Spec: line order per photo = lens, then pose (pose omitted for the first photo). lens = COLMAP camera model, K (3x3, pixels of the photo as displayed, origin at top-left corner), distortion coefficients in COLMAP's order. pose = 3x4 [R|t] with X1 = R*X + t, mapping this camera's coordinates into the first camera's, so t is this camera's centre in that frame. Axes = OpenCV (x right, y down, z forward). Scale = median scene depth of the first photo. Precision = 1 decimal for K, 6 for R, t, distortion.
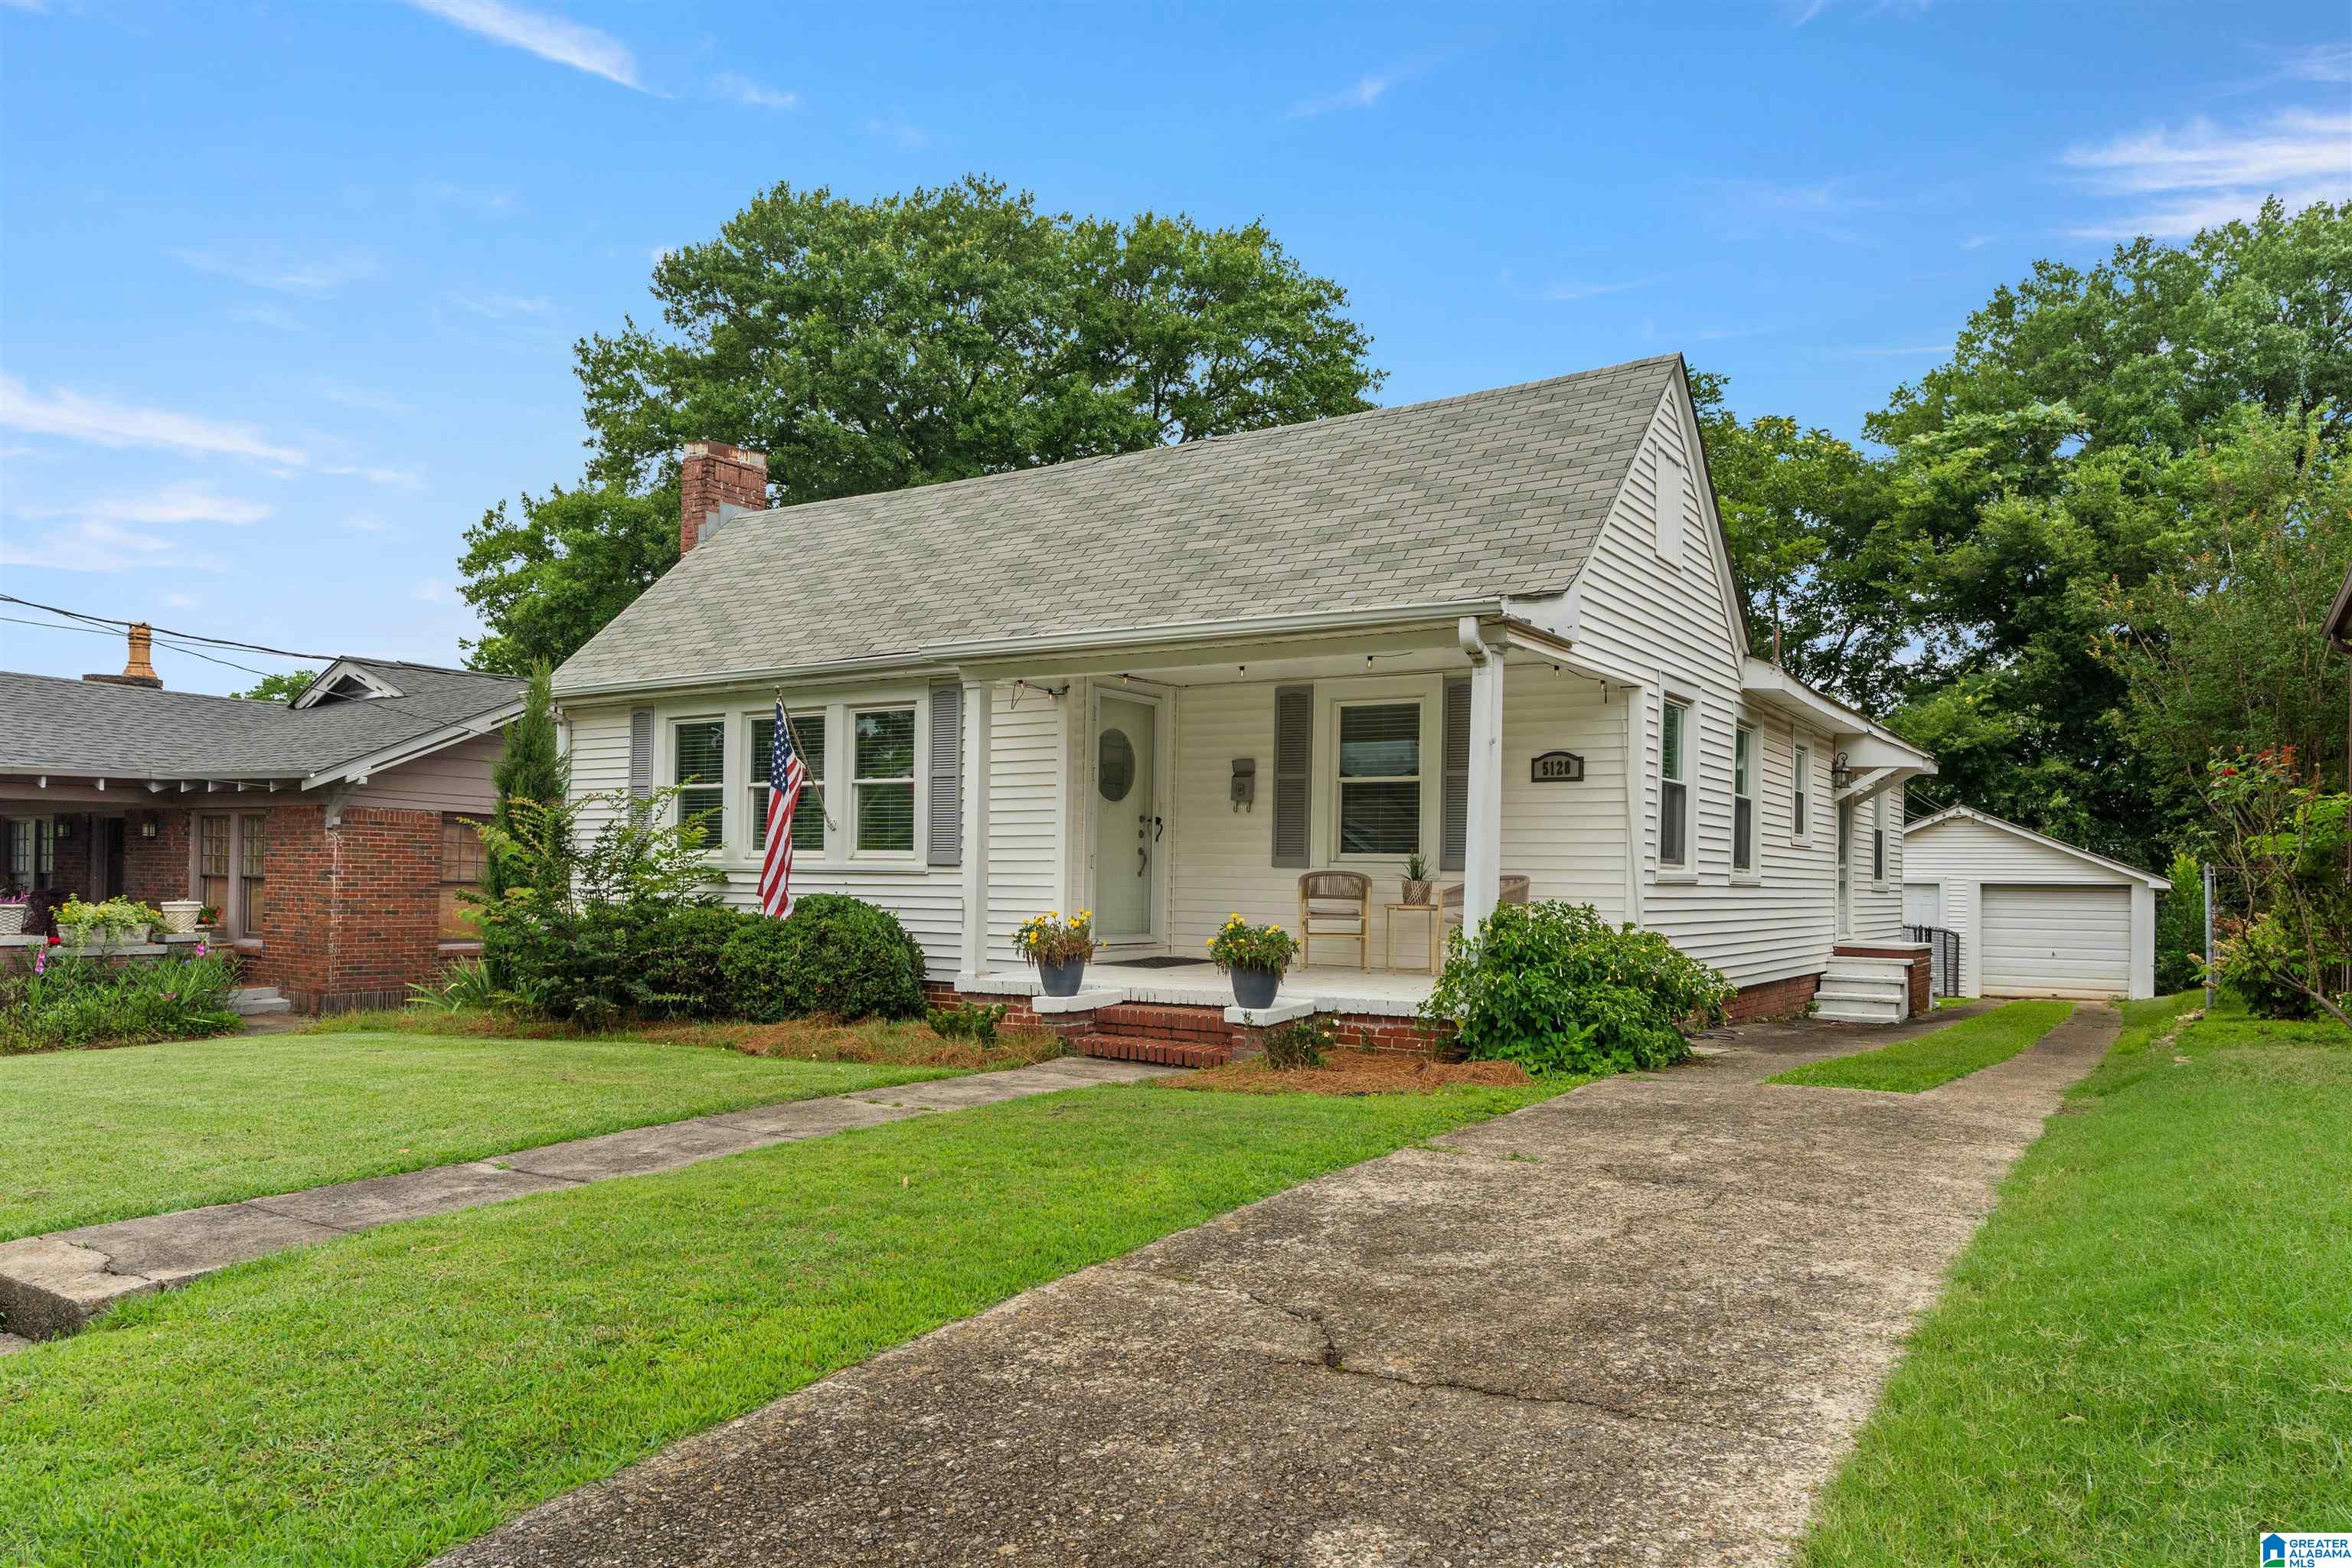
lens RADIAL K [[1573.1, 0, 1190.8], [0, 1573.1, 831.1], [0, 0, 1]] dist [0.004486, -0.000567]
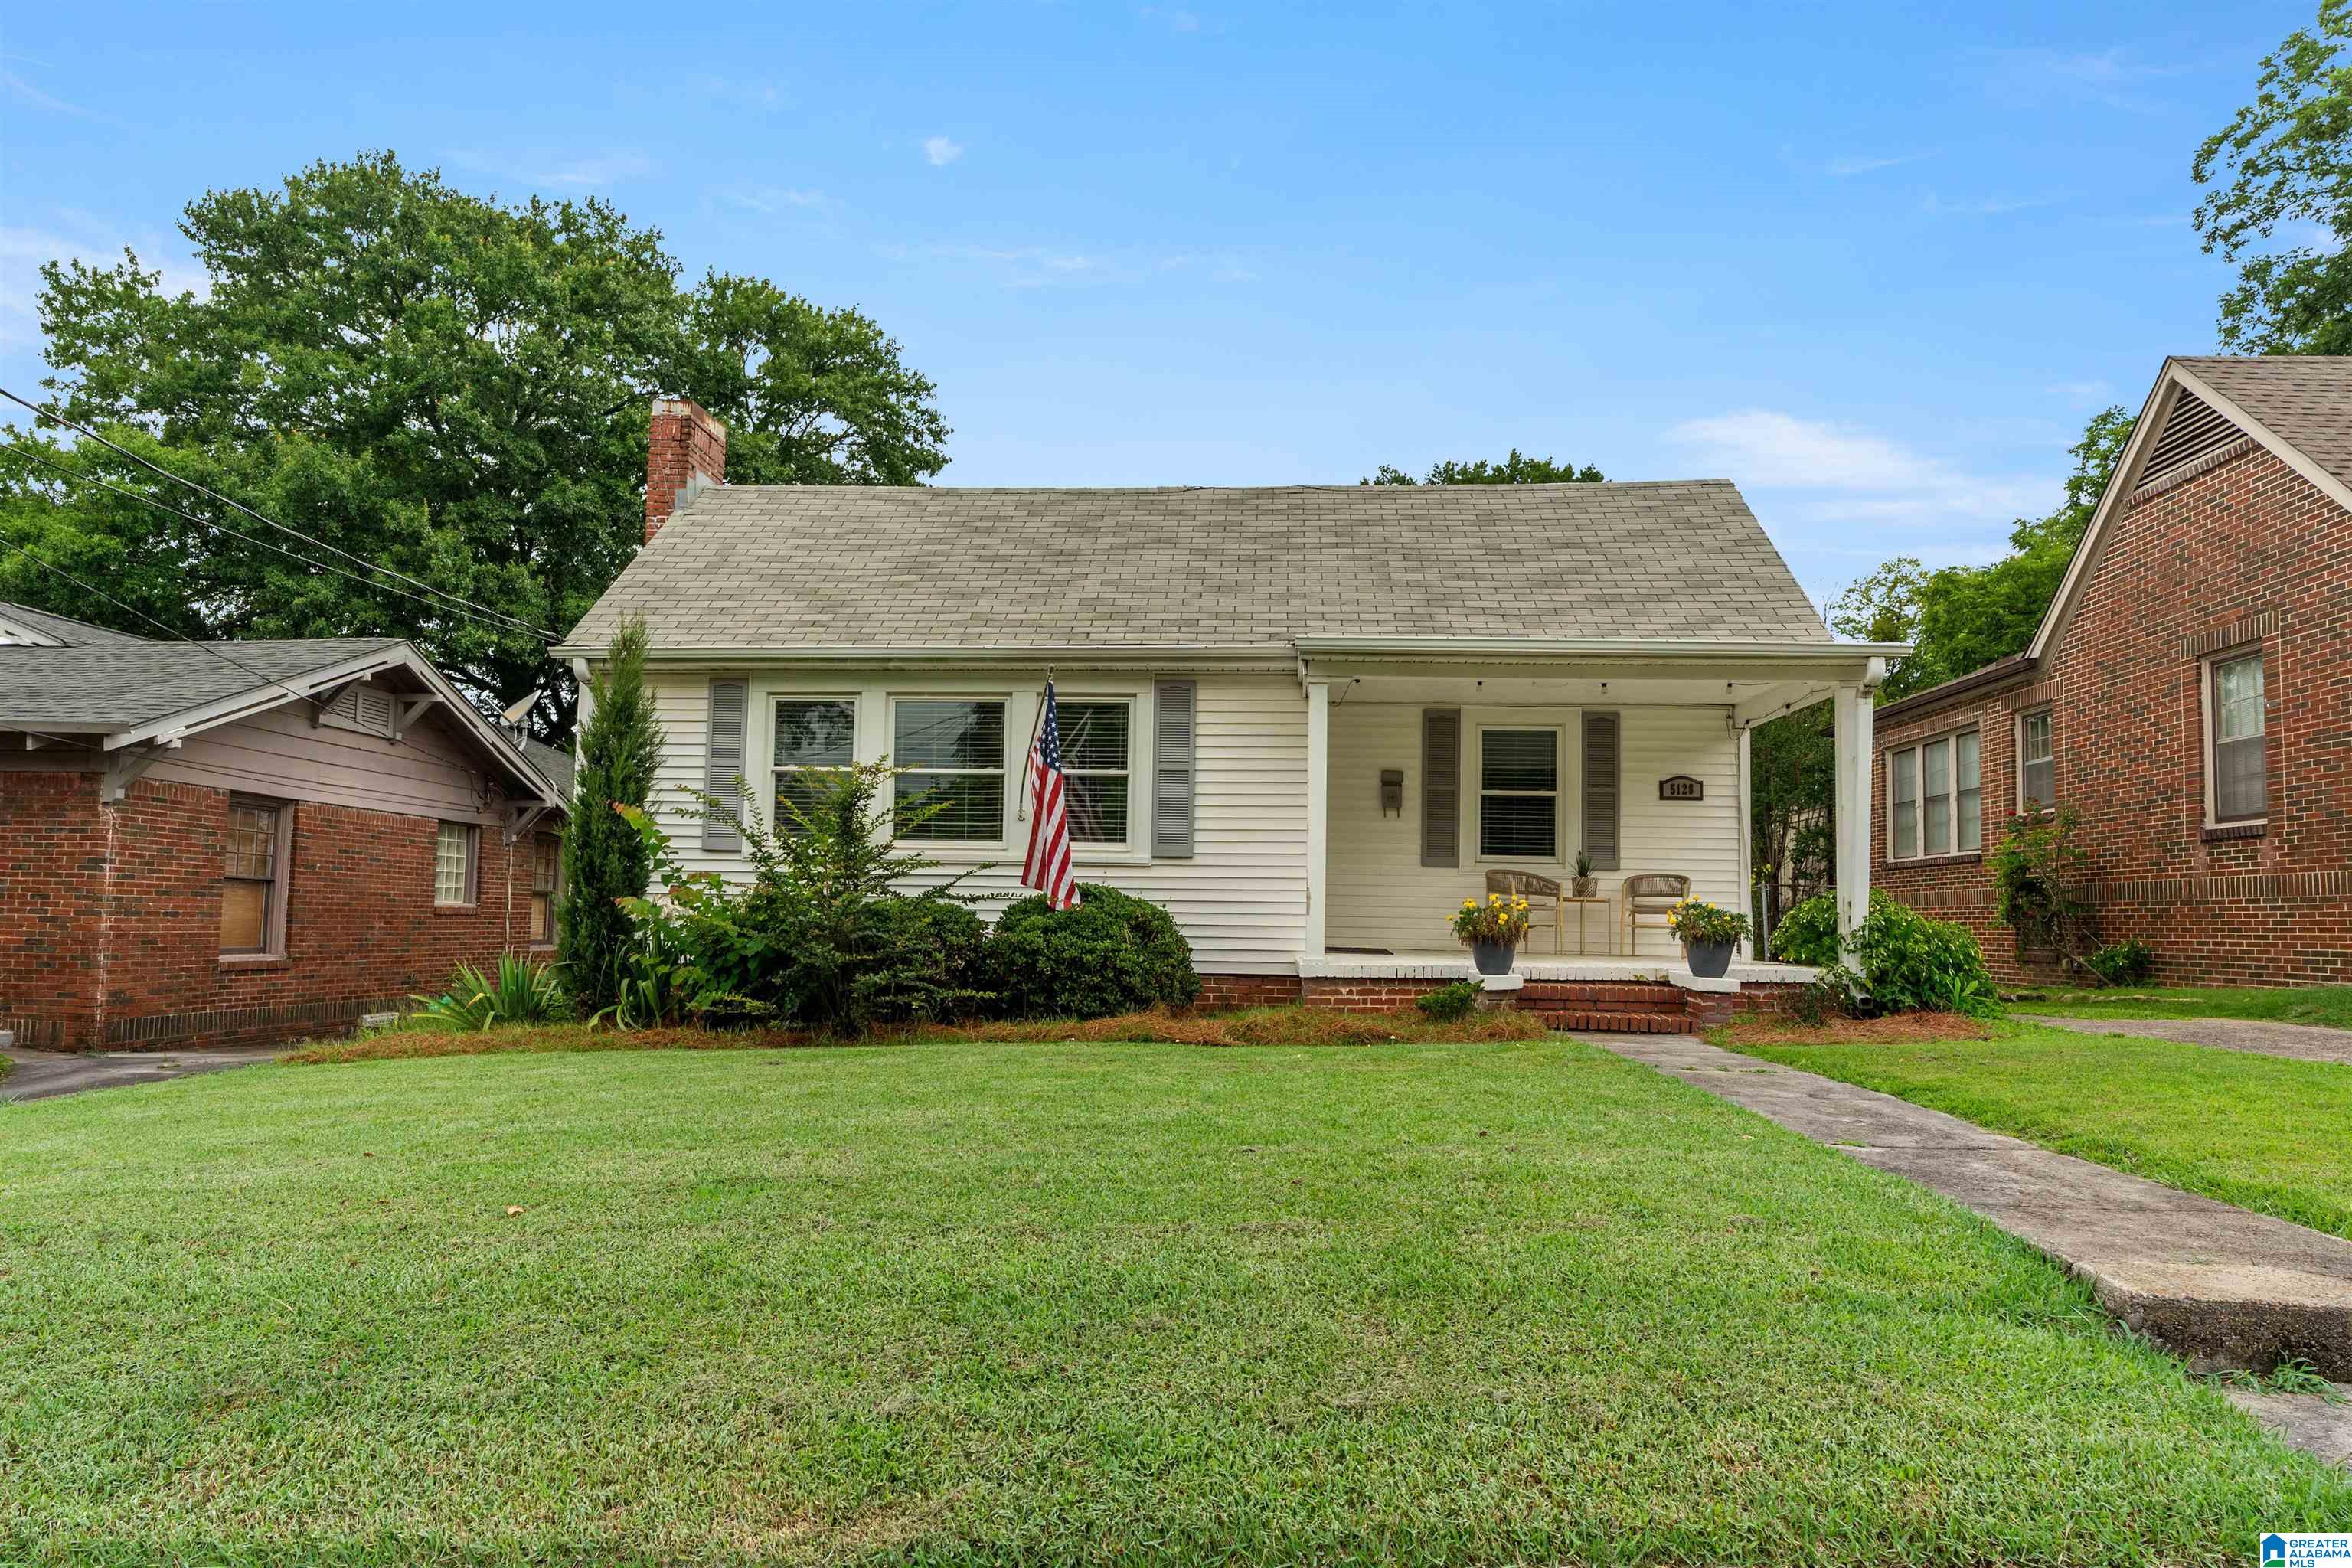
lens RADIAL K [[1280.9, 0, 1204.2], [0, 1280.9, 837.6], [0, 0, 1]] dist [-0.006821, 0.002937]
pose [[0.870139, 0.030868, 0.491838, -0.532940], [-0.019418, 0.999409, -0.028370, 0.030896], [-0.492423, 0.015135, 0.870224, 0.267643]]
